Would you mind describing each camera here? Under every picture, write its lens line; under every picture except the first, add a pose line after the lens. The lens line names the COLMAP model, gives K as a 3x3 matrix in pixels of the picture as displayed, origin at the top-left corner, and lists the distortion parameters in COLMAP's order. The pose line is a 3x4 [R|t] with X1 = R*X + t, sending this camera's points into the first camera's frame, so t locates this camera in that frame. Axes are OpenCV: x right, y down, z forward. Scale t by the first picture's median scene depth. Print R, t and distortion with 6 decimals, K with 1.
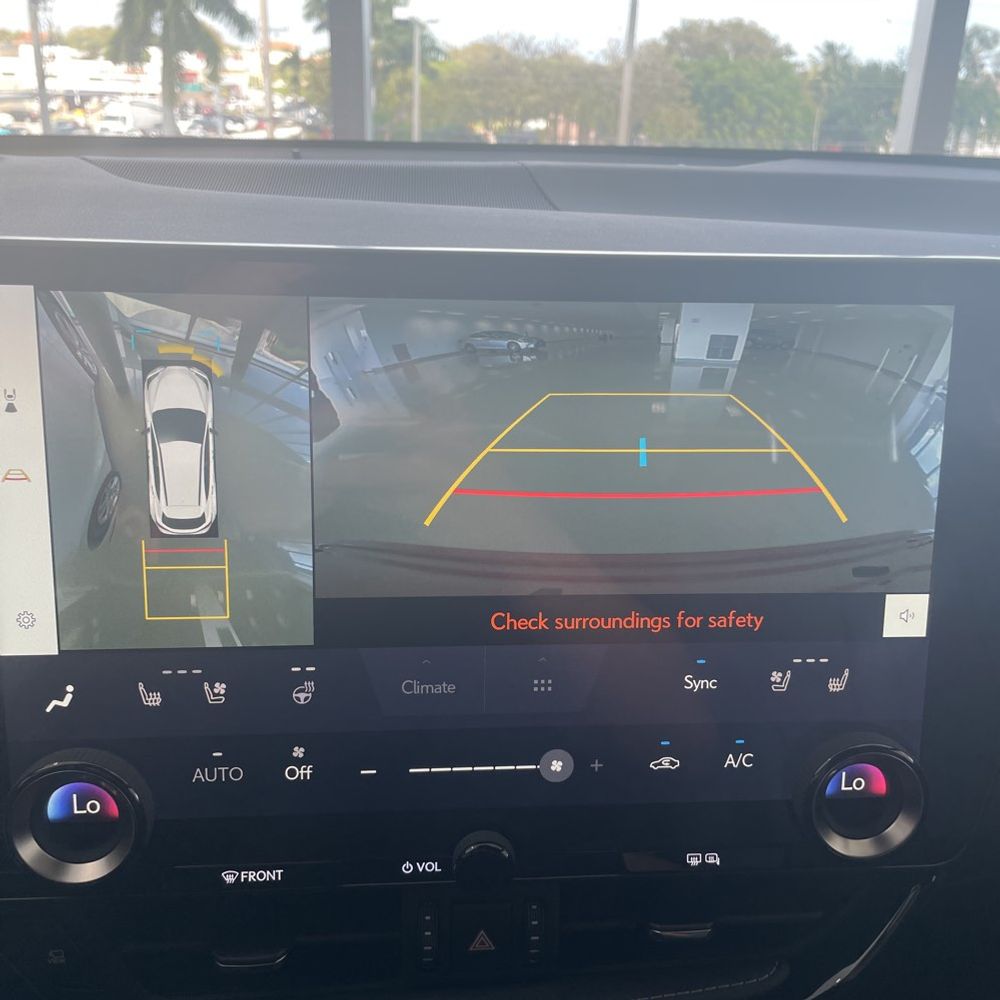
lens RADIAL K [[996.6, 0, 502.1], [0, 996.6, 484.3], [0, 0, 1]] dist [0.073476, -0.124184]
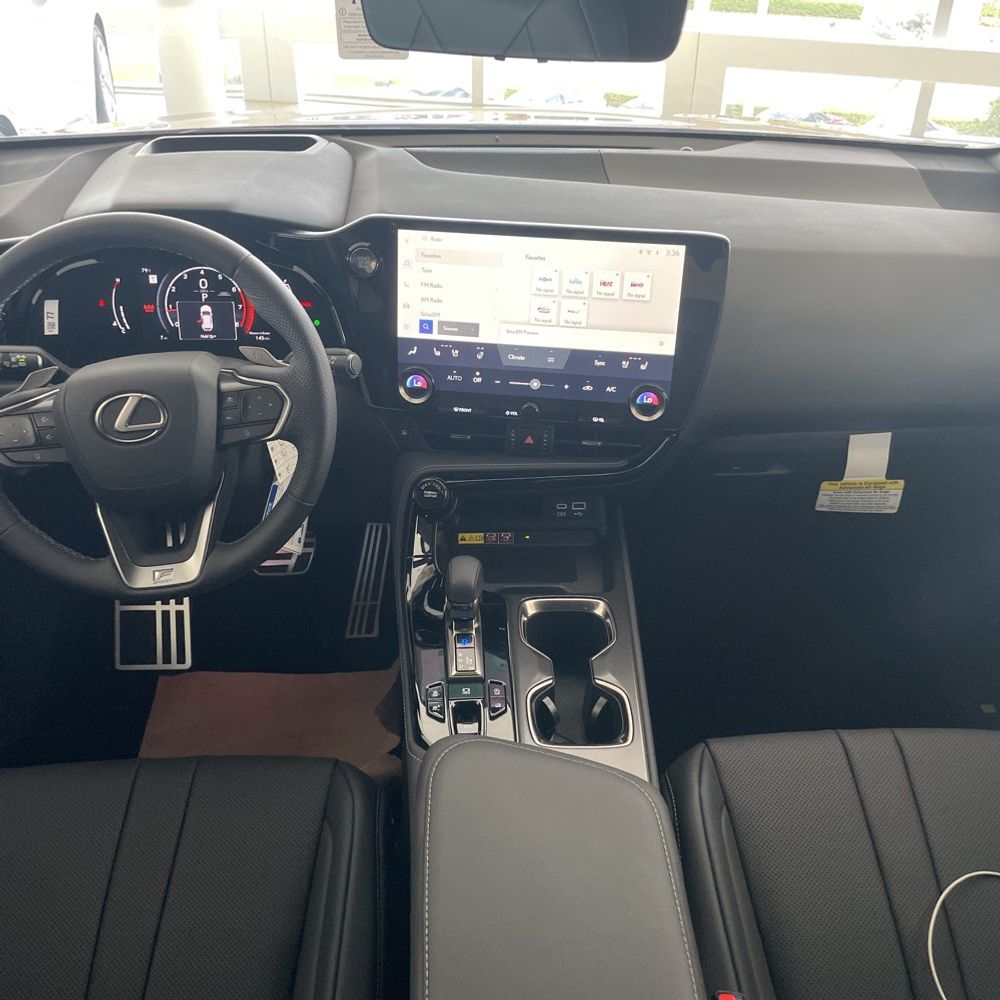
lens RADIAL K [[996.6, 0, 502.1], [0, 996.6, 484.3], [0, 0, 1]] dist [0.073476, -0.124184]
pose [[0.969026, 0.101316, -0.225220, 0.660001], [-0.068738, 0.986586, 0.148066, 0.130920], [0.237200, -0.127999, 0.962991, -2.224541]]
